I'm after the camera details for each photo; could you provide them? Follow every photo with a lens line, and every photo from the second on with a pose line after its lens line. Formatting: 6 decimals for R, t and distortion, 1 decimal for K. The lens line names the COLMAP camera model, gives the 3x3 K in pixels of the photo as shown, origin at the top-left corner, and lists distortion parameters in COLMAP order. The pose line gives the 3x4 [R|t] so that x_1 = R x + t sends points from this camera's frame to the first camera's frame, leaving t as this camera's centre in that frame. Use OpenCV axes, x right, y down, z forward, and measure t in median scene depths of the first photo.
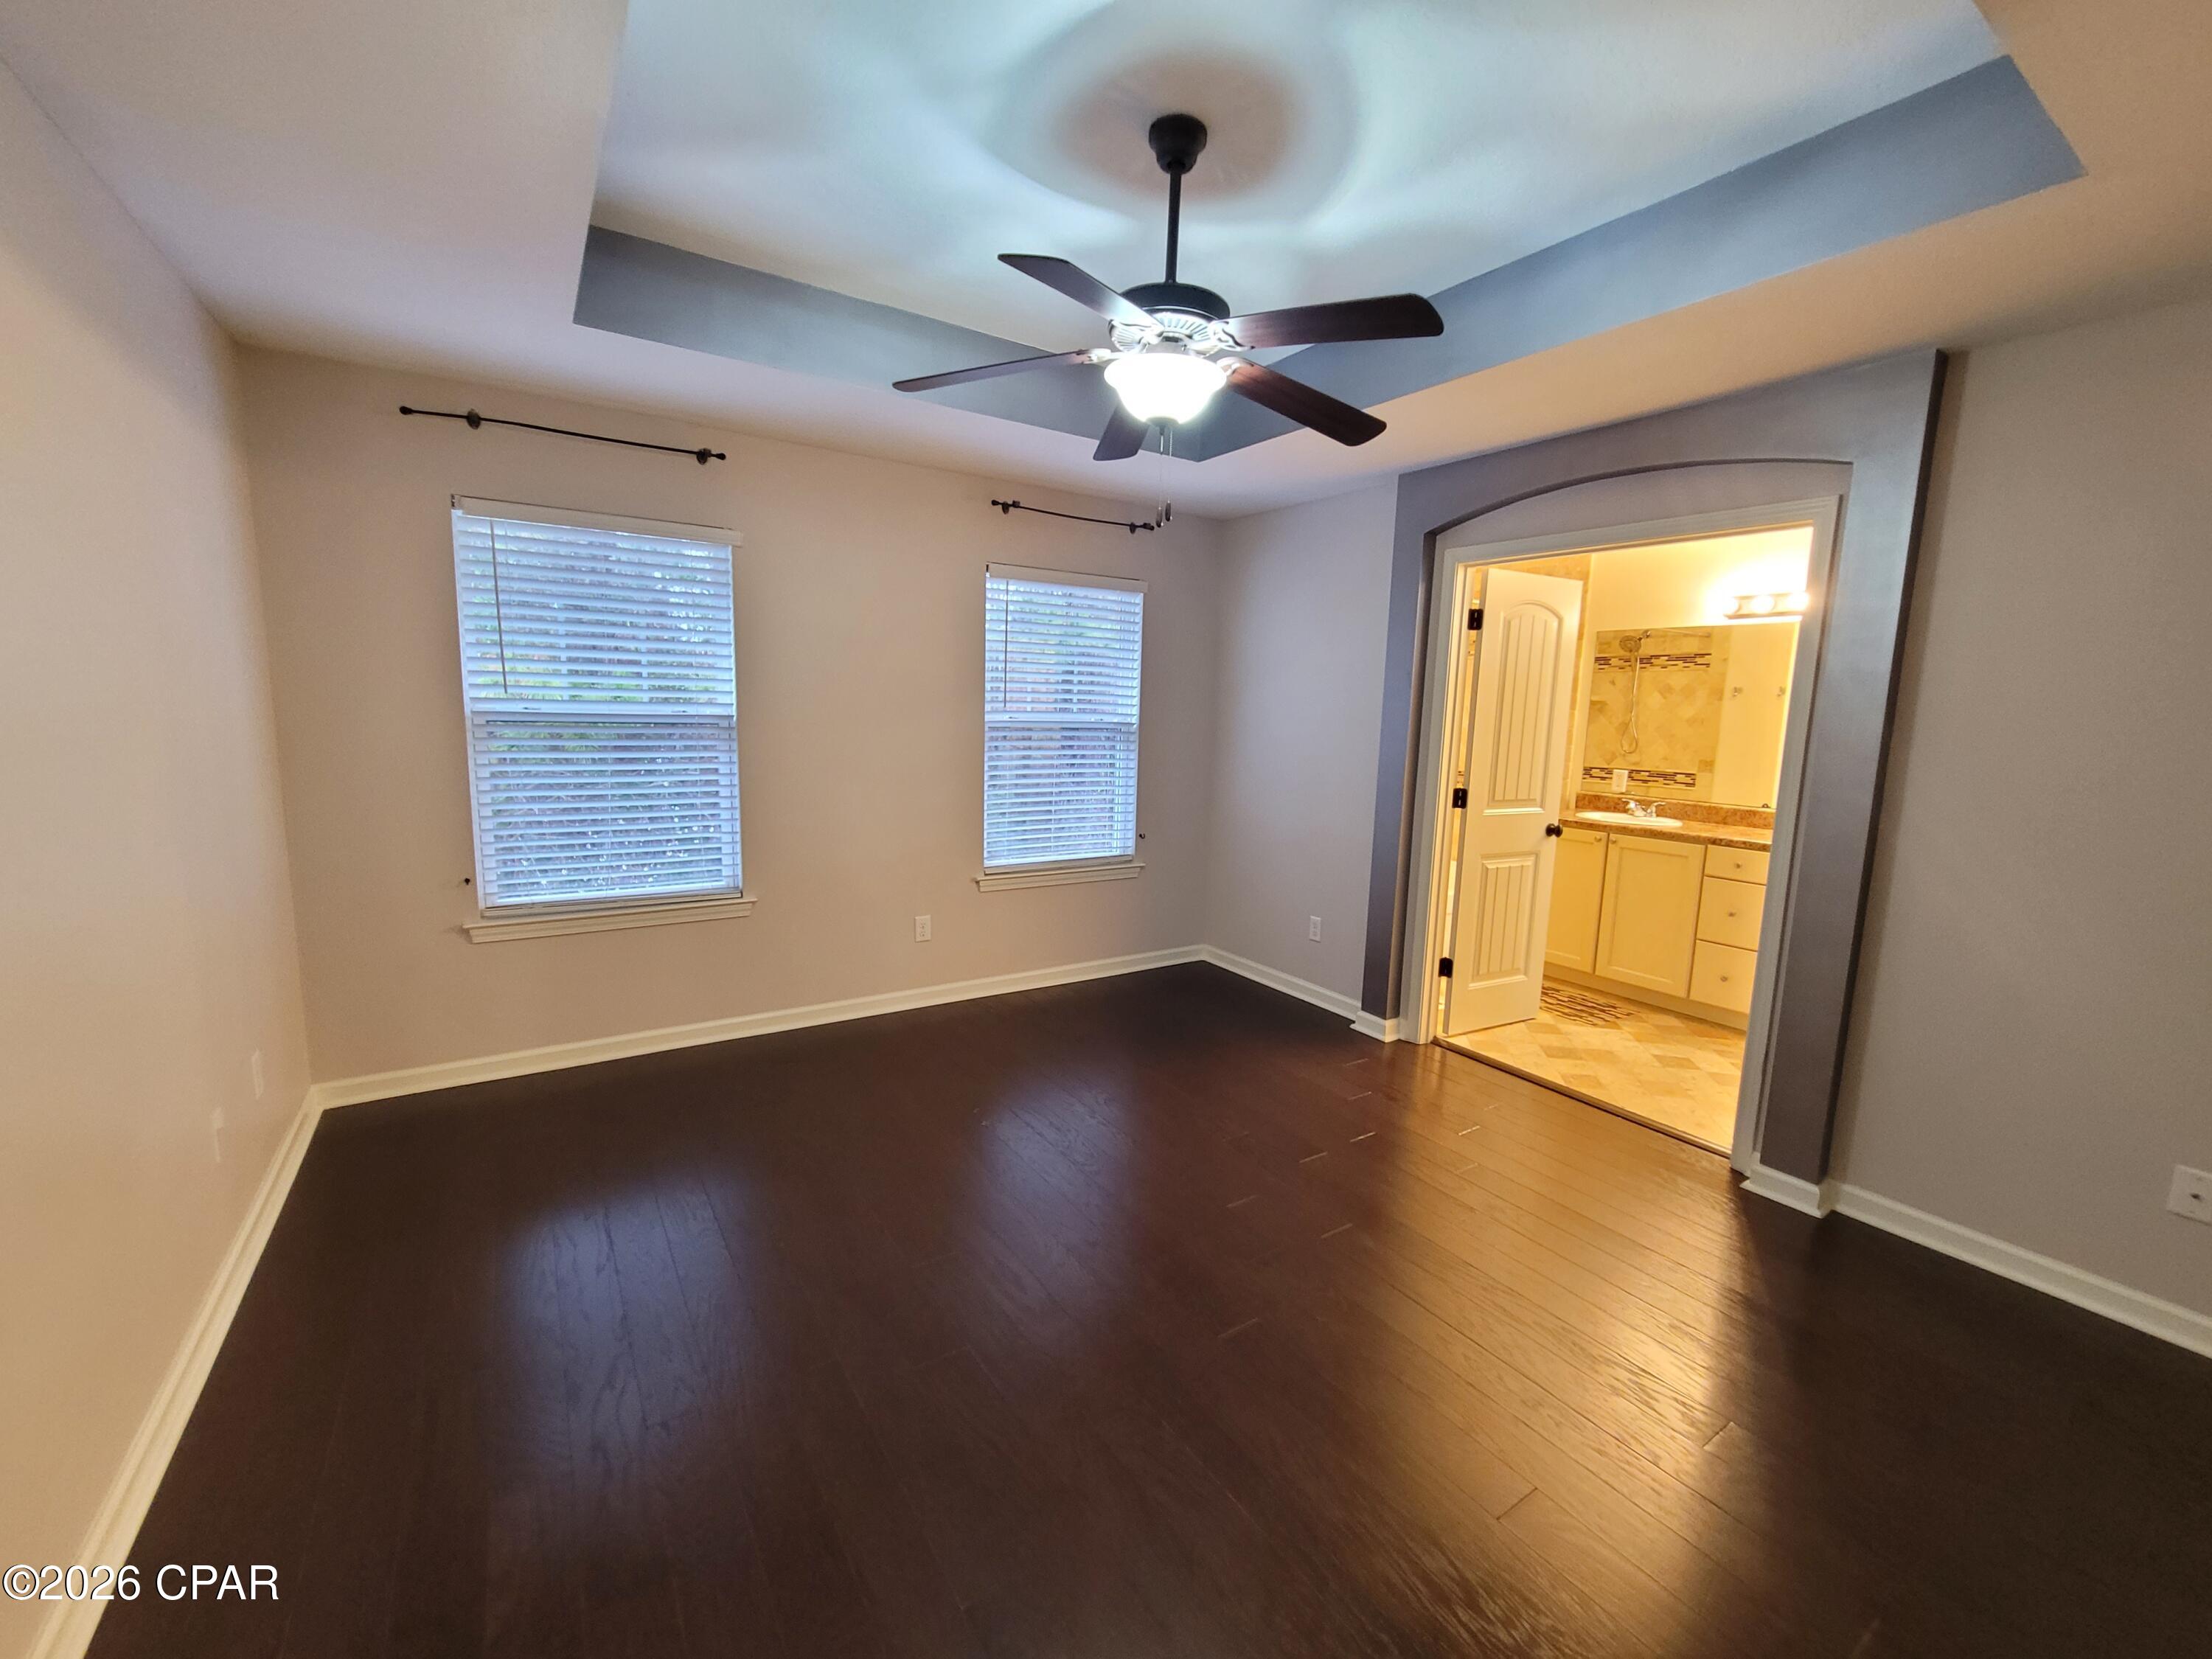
lens RADIAL K [[900.5, 0, 1116.8], [0, 900.5, 833.0], [0, 0, 1]] dist [-0.002236, 0.000752]
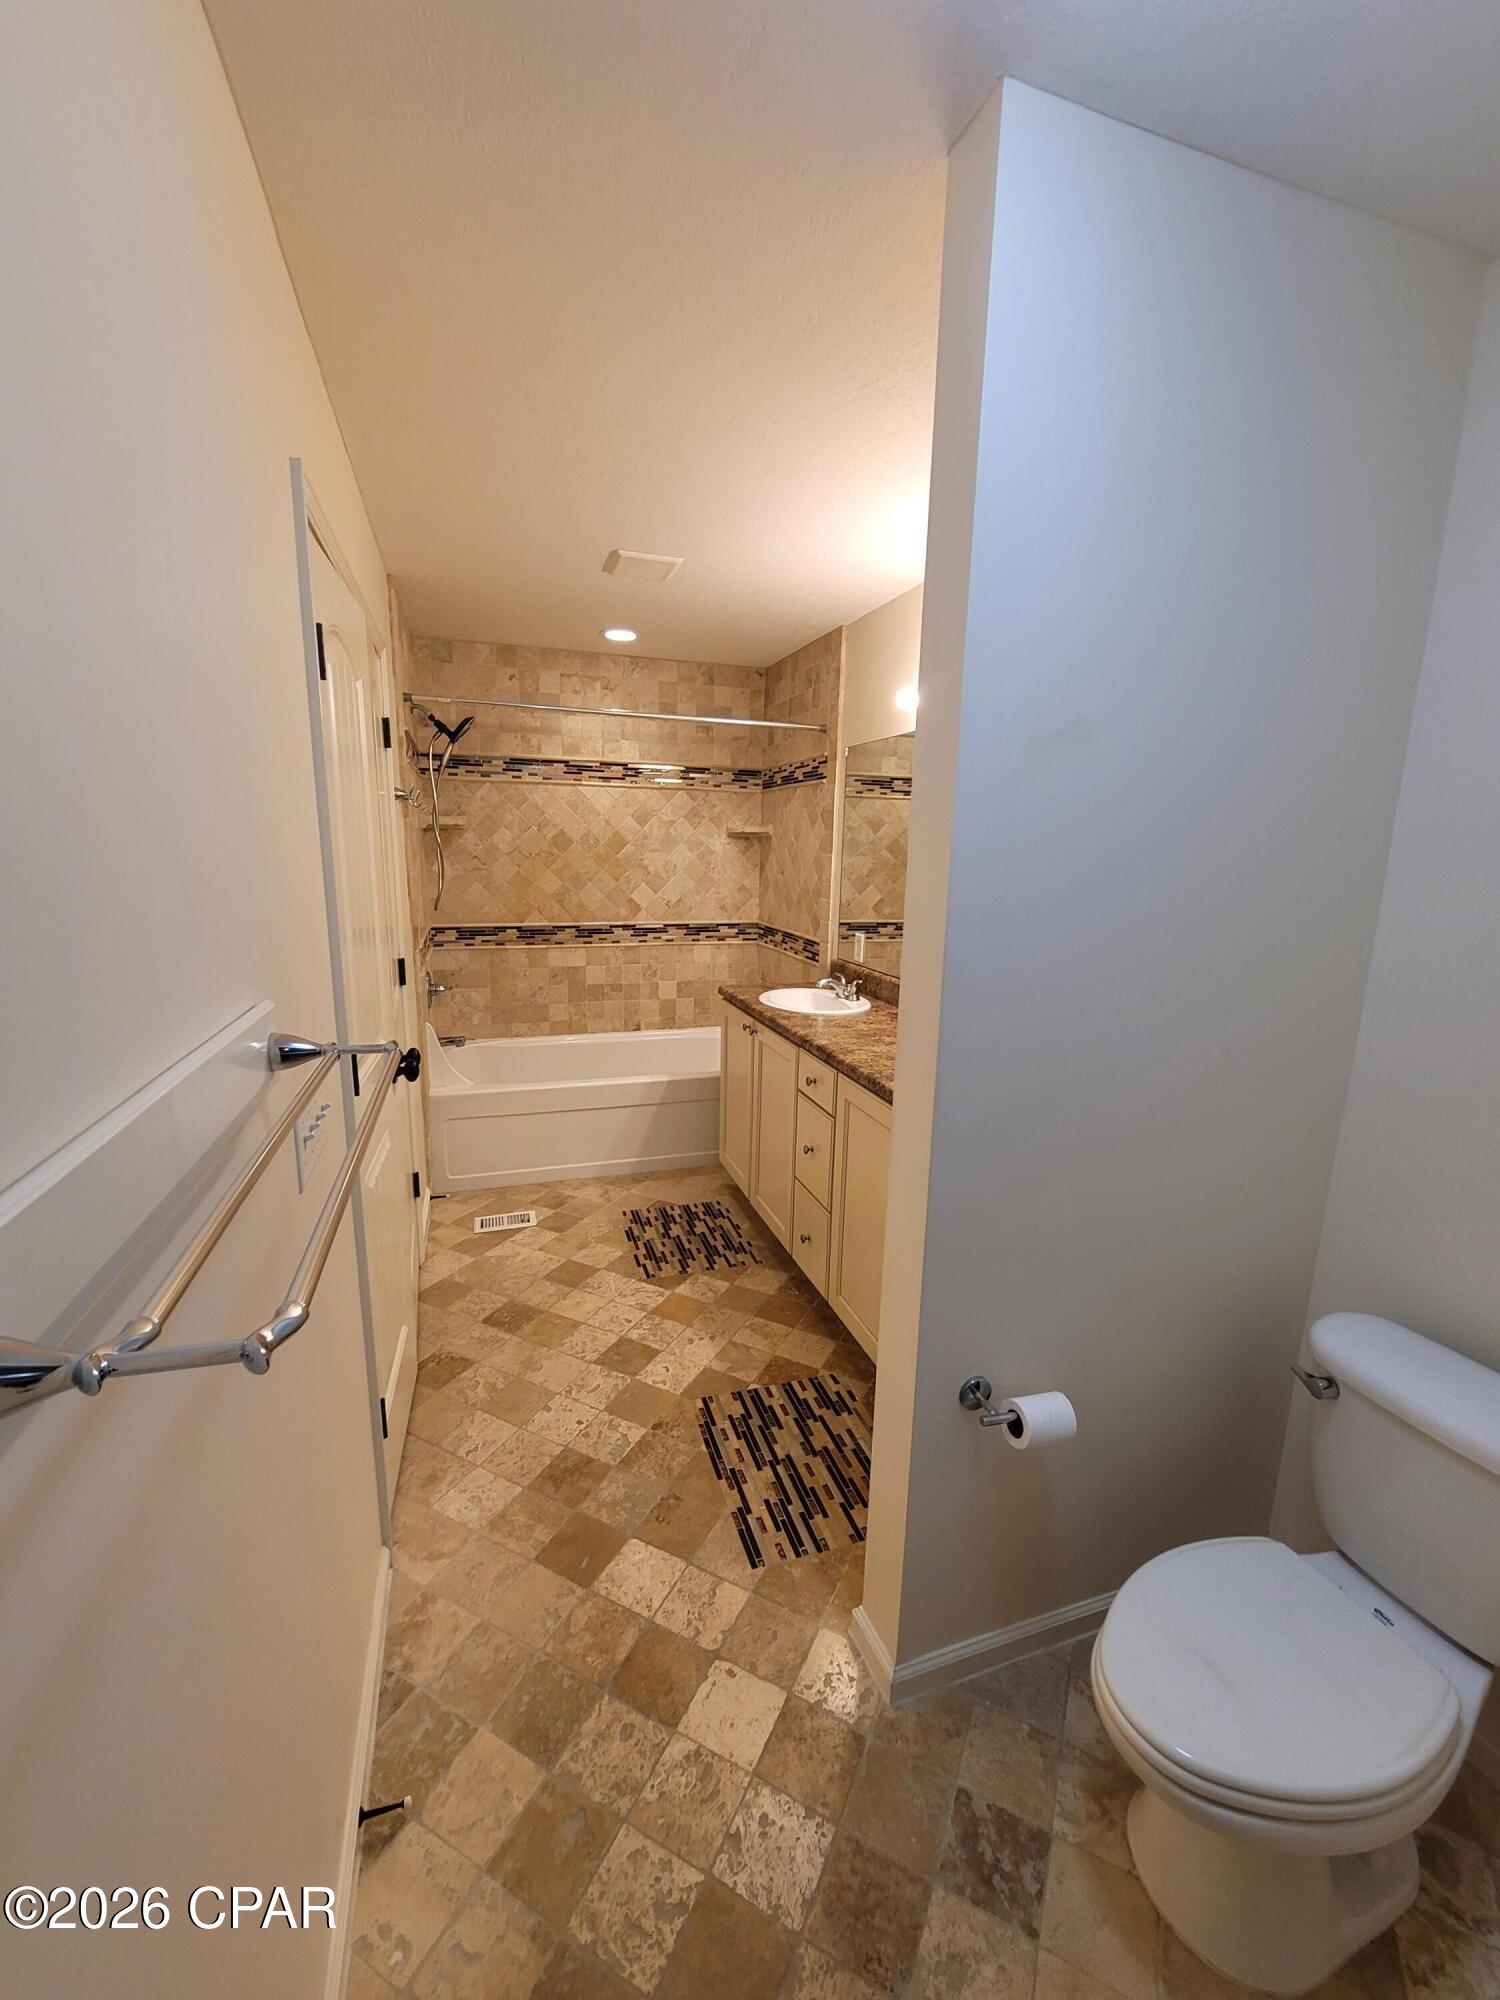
lens RADIAL K [[814.2, 0, 746.1], [0, 814.2, 1010.4], [0, 0, 1]] dist [-0.002236, 0.000752]
pose [[0.962884, 0.046237, -0.265924, 0.529613], [-0.030549, 0.997556, 0.062833, -0.038112], [0.268179, -0.052377, 0.961944, 0.253831]]
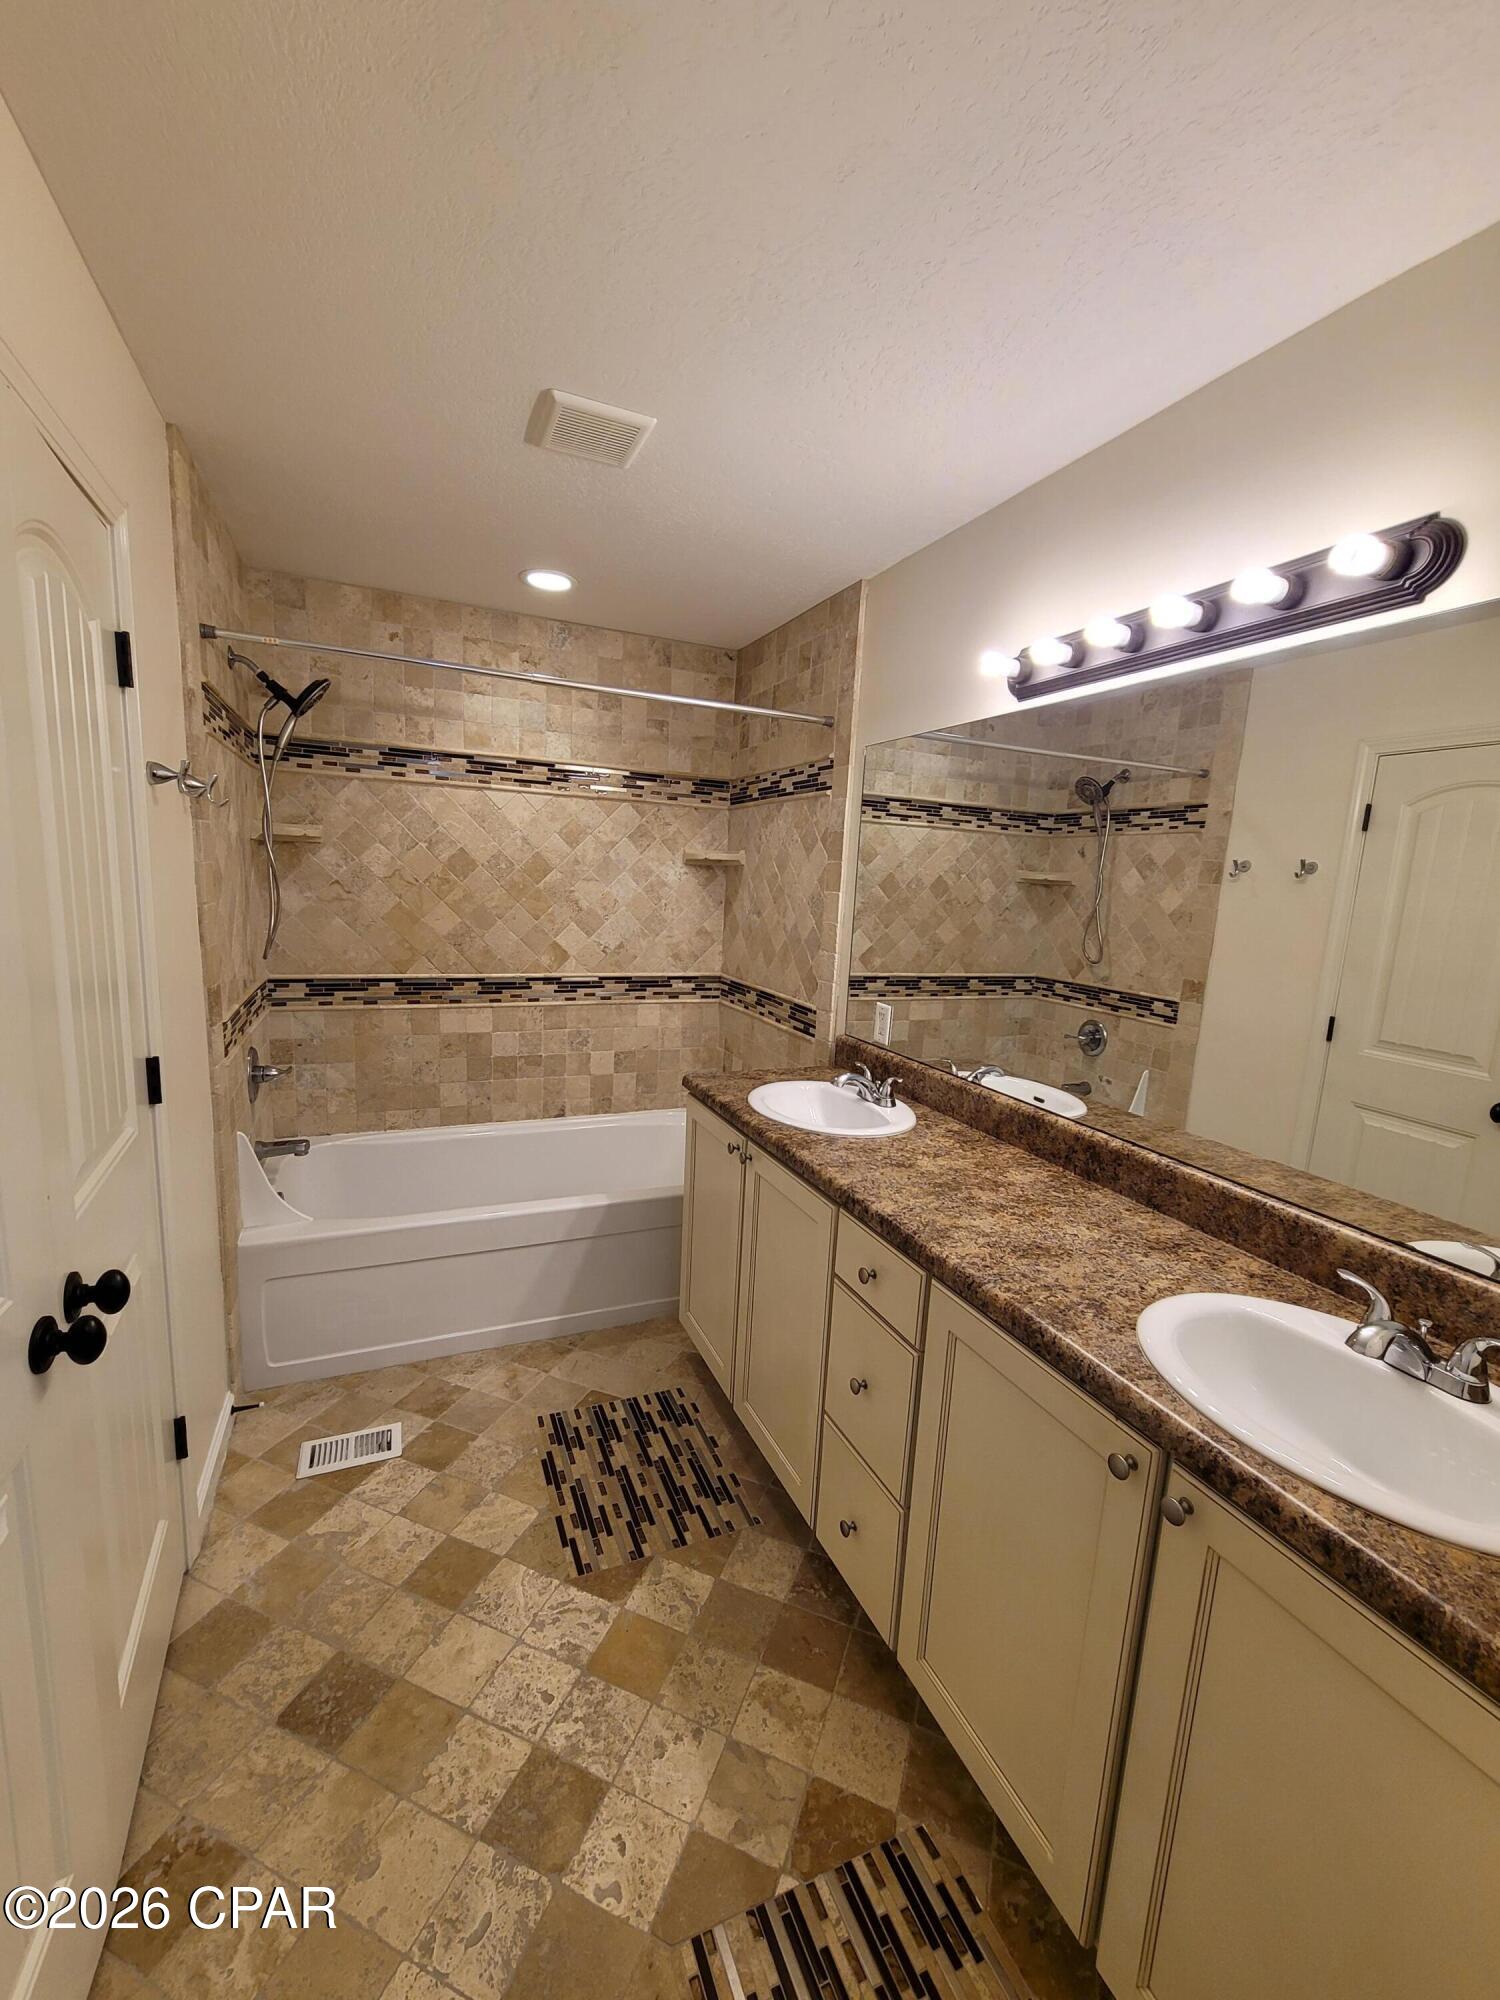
lens RADIAL K [[815.5, 0, 745.2], [0, 815.5, 1009.2], [0, 0, 1]] dist [0.000226, 0.000416]
pose [[0.984108, 0.047497, -0.171100, 0.455608], [-0.044559, 0.998787, 0.020972, -0.060727], [0.171888, -0.013015, 0.985030, 0.409110]]
